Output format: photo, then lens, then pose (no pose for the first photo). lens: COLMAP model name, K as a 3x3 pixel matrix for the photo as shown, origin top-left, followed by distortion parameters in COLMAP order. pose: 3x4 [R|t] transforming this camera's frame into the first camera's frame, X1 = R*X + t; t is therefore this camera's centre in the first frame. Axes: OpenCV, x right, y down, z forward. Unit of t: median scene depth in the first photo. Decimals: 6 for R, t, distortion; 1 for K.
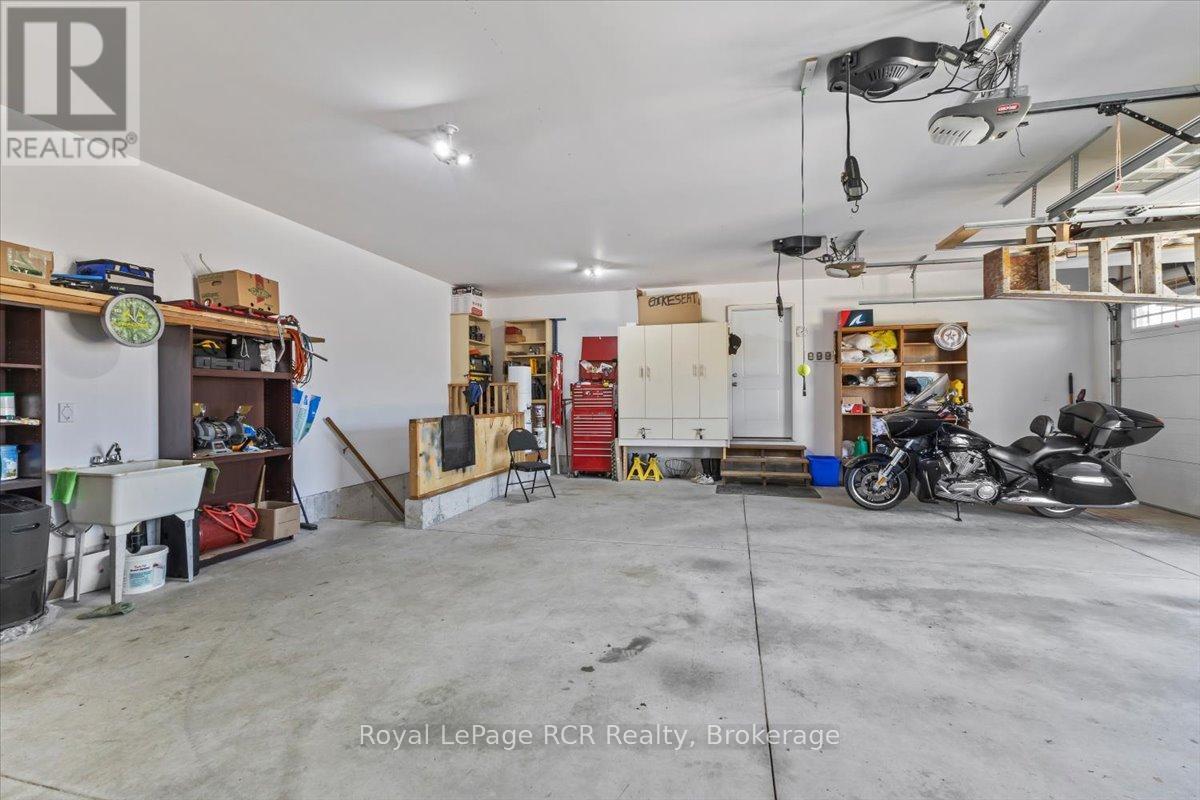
lens RADIAL K [[518.7, 0, 603.7], [0, 518.7, 396.3], [0, 0, 1]] dist [0.002365, 0.000097]
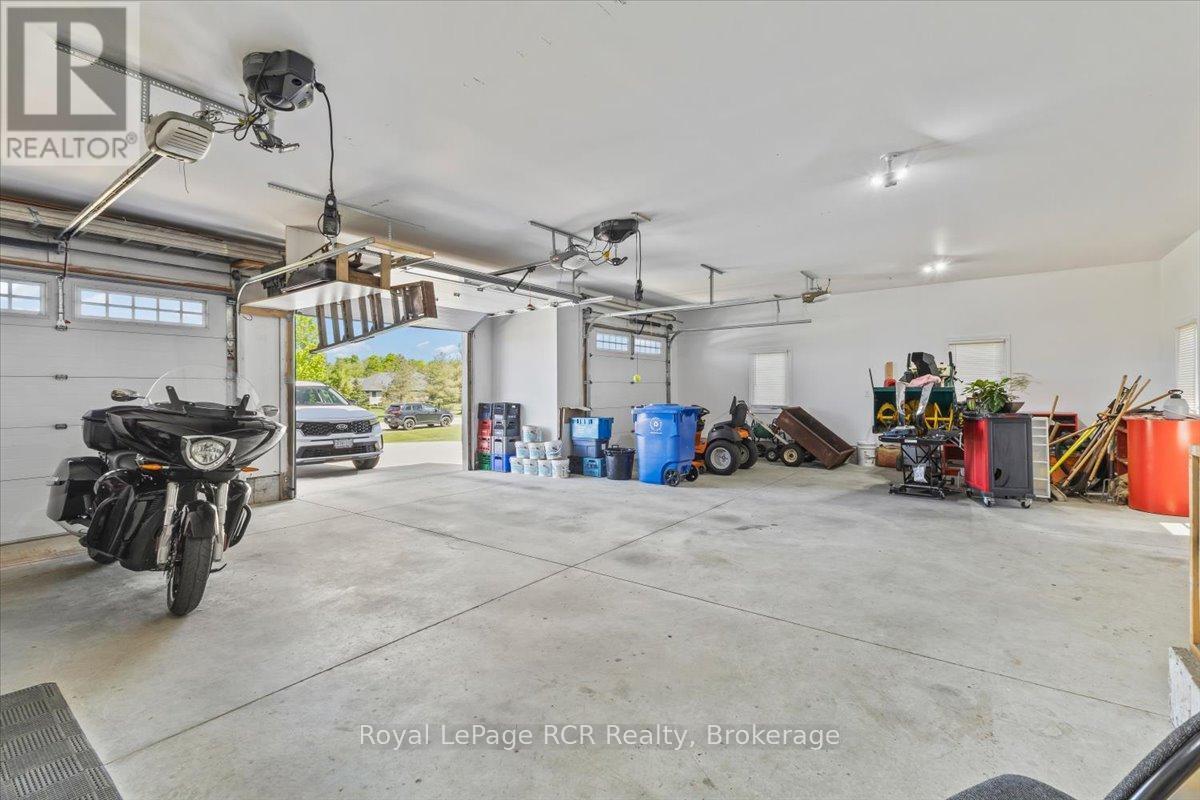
lens RADIAL K [[518.7, 0, 600.1], [0, 518.7, 393.1], [0, 0, 1]] dist [0.002365, 0.000097]
pose [[-0.918437, 0.013244, 0.395346, -0.138254], [0.012643, 0.999912, -0.004126, 0.002121], [-0.395365, 0.001209, -0.918523, 2.017837]]
